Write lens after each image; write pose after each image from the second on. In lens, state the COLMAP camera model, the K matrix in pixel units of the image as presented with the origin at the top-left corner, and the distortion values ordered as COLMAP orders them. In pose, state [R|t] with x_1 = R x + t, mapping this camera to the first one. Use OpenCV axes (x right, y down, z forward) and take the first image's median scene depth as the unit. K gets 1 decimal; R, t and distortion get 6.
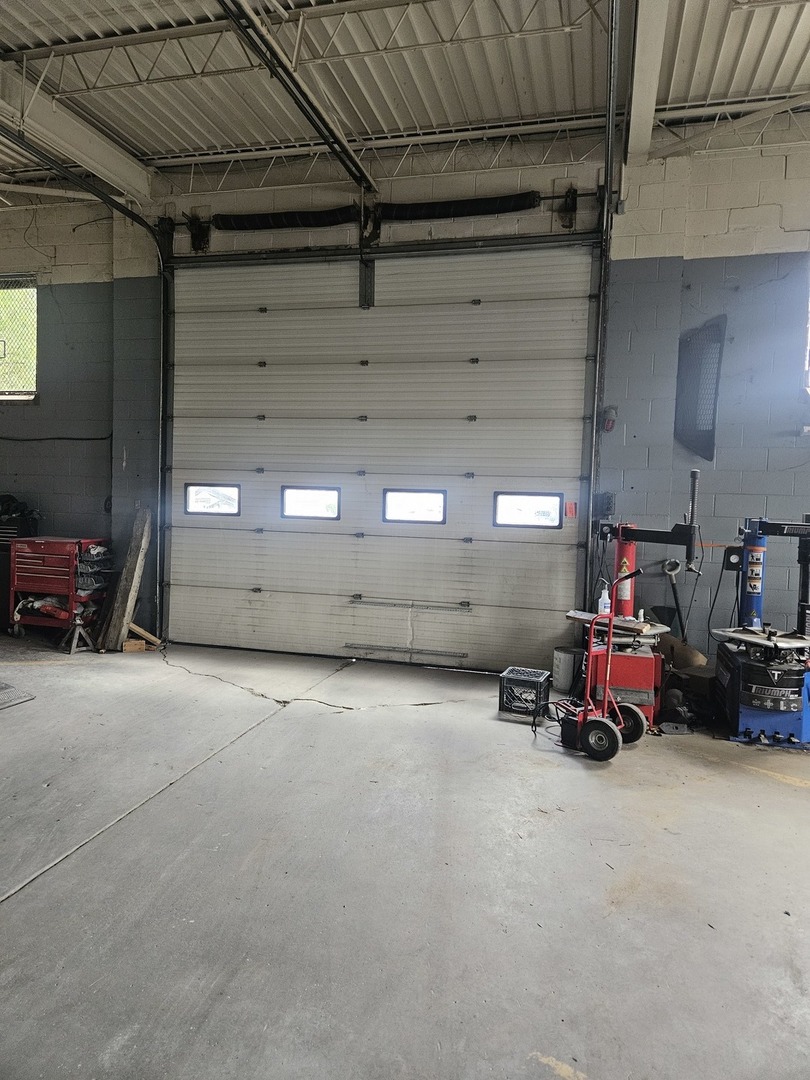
lens RADIAL K [[731.1, 0, 366.5], [0, 731.1, 541.0], [0, 0, 1]] dist [0.094832, -0.077971]
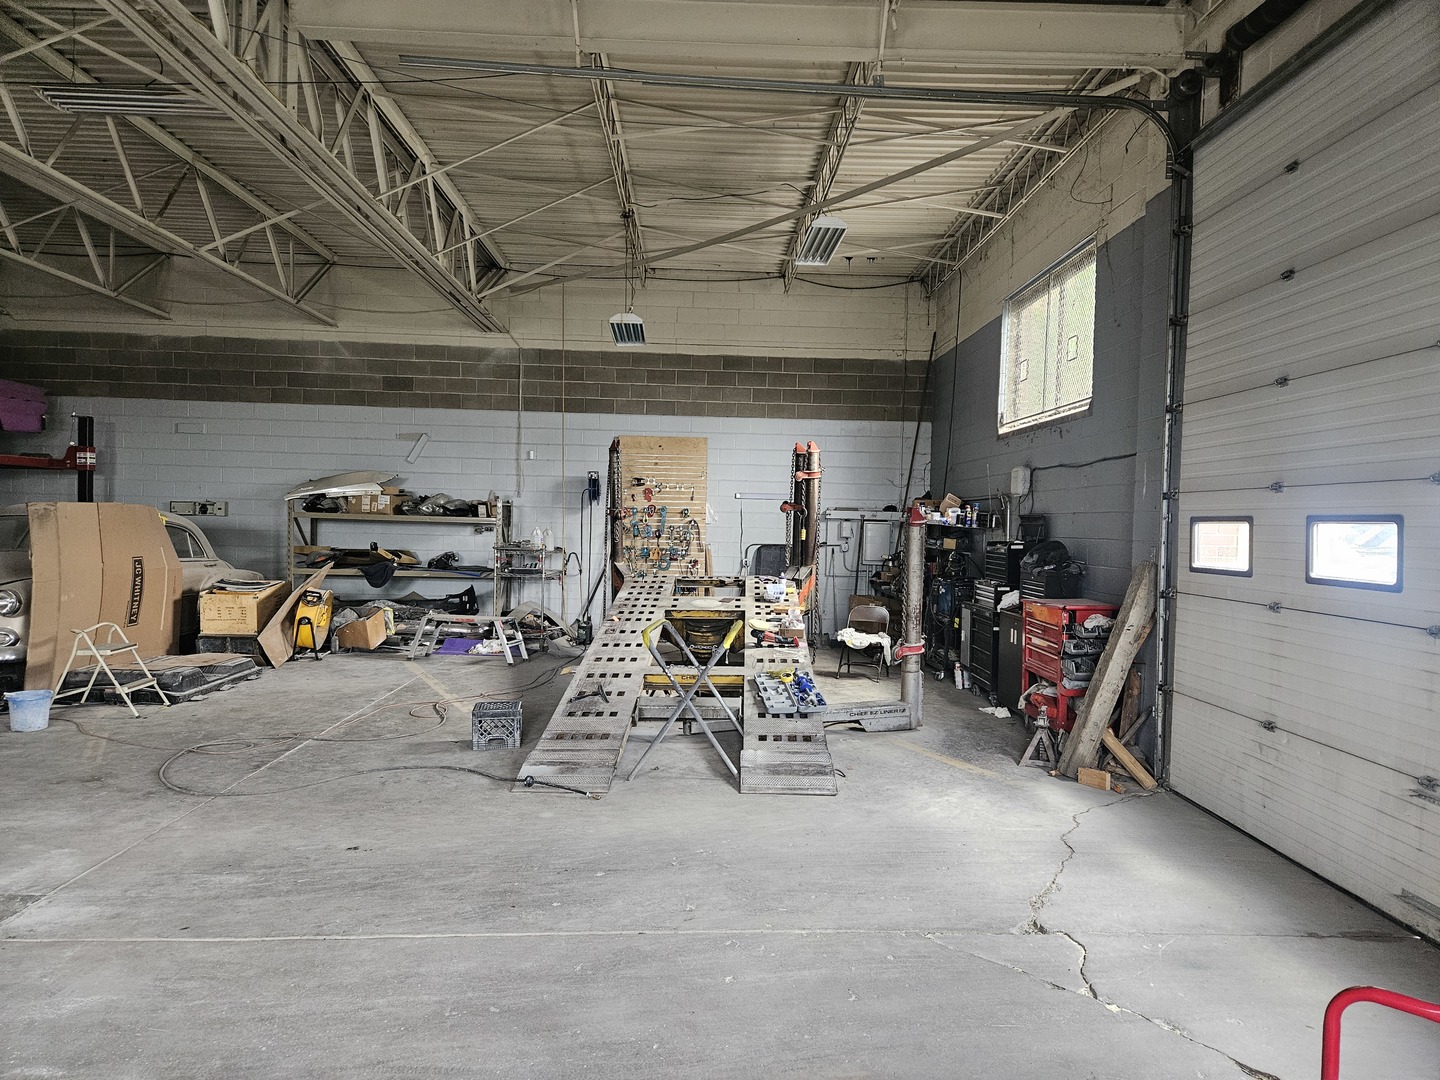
lens RADIAL K [[939.6, 0, 718.6], [0, 939.6, 566.2], [0, 0, 1]] dist [0.089000, -0.065853]
pose [[0.317922, 0.023961, -0.947814, 0.352380], [-0.066092, 0.997809, 0.003056, -0.018997], [0.945810, 0.061671, 0.318809, 0.429597]]
